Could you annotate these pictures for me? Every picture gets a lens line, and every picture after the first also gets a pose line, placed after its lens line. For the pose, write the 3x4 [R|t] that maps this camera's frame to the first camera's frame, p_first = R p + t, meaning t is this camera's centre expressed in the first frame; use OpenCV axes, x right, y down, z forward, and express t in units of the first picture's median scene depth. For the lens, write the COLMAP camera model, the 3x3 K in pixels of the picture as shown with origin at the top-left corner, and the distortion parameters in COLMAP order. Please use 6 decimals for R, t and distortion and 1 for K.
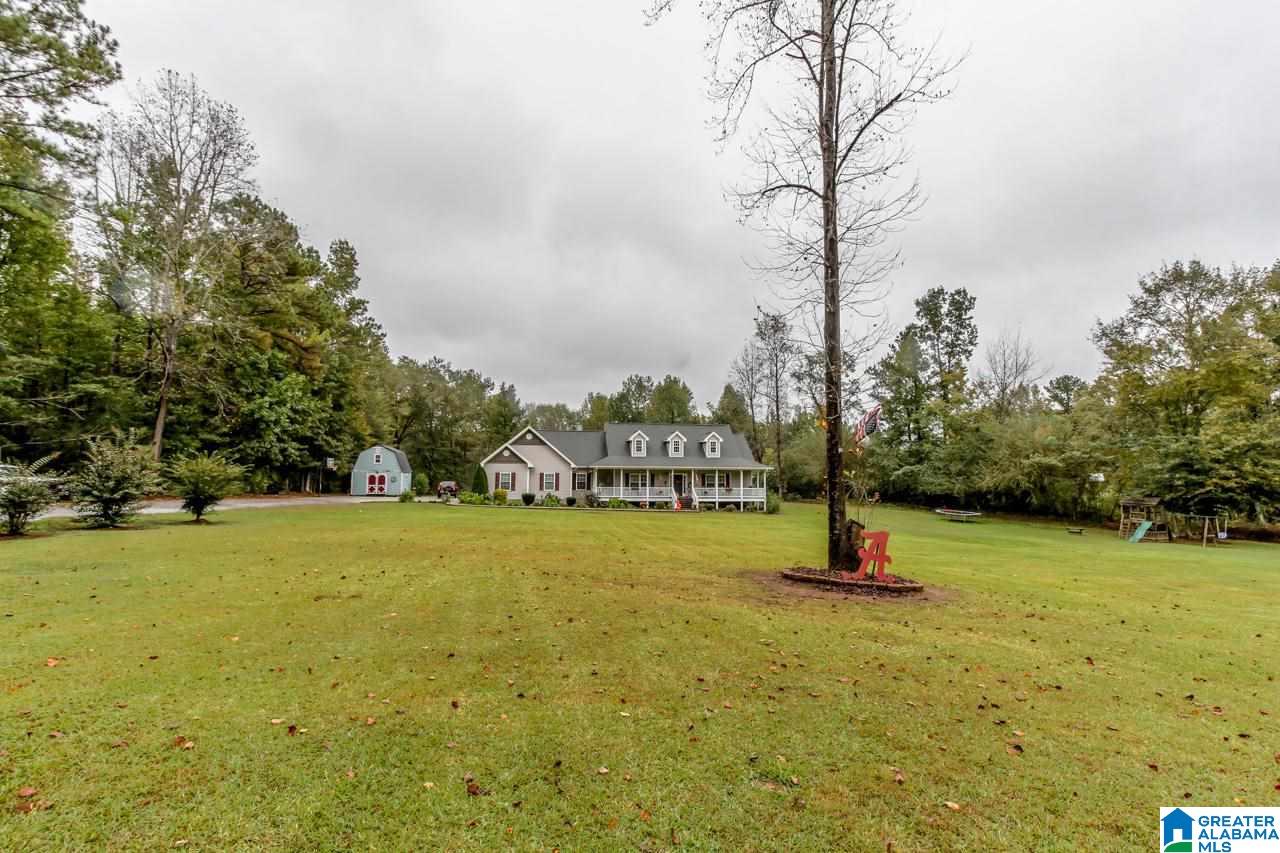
lens RADIAL K [[580.2, 0, 640.0], [0, 580.2, 426.5], [0, 0, 1]] dist [-0.001101, -0.012968]
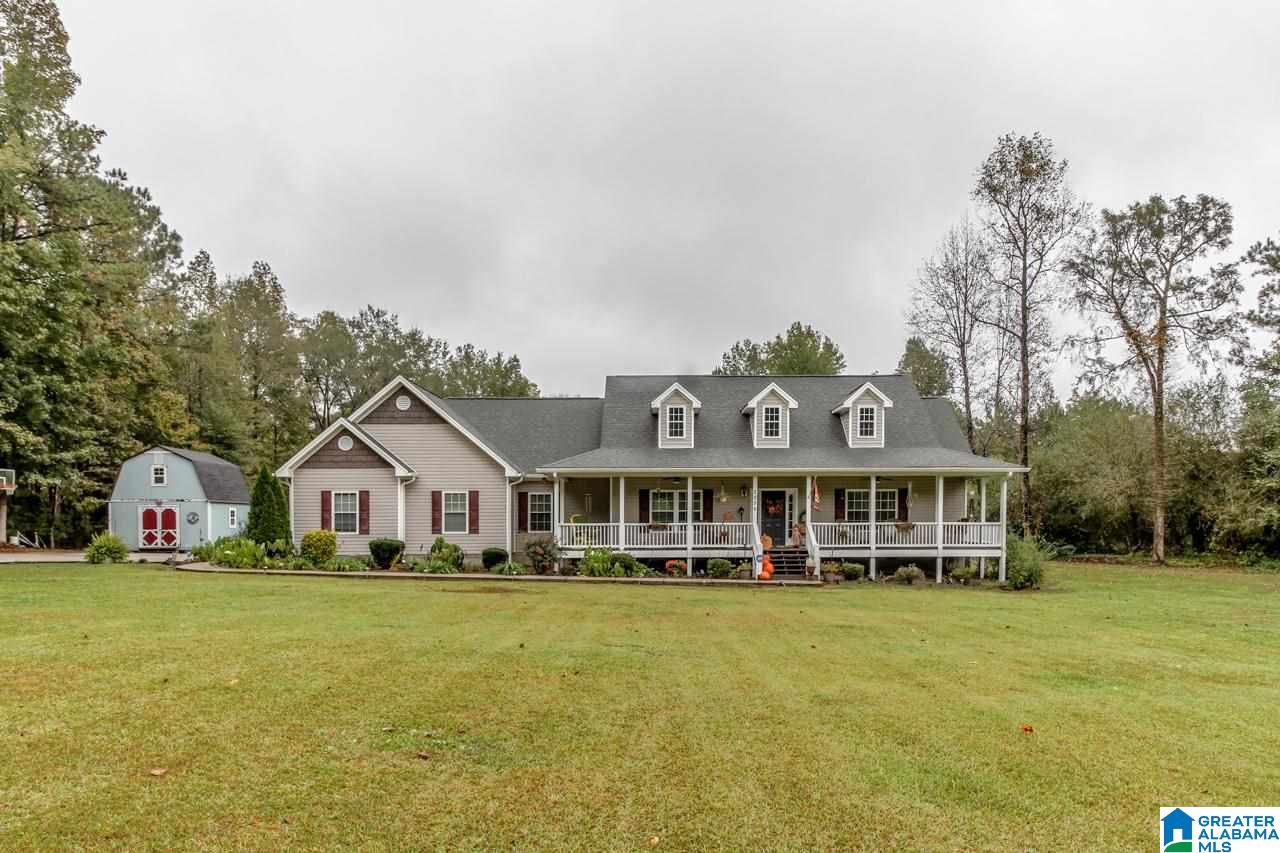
lens RADIAL K [[908.2, 0, 641.4], [0, 908.2, 552.2], [0, 0, 1]] dist [0.024736, 0.001248]
pose [[0.989908, -0.007241, -0.141526, 0.065183], [0.023503, 0.993251, 0.113581, 0.052911], [0.139748, -0.115761, 0.983397, 0.379979]]
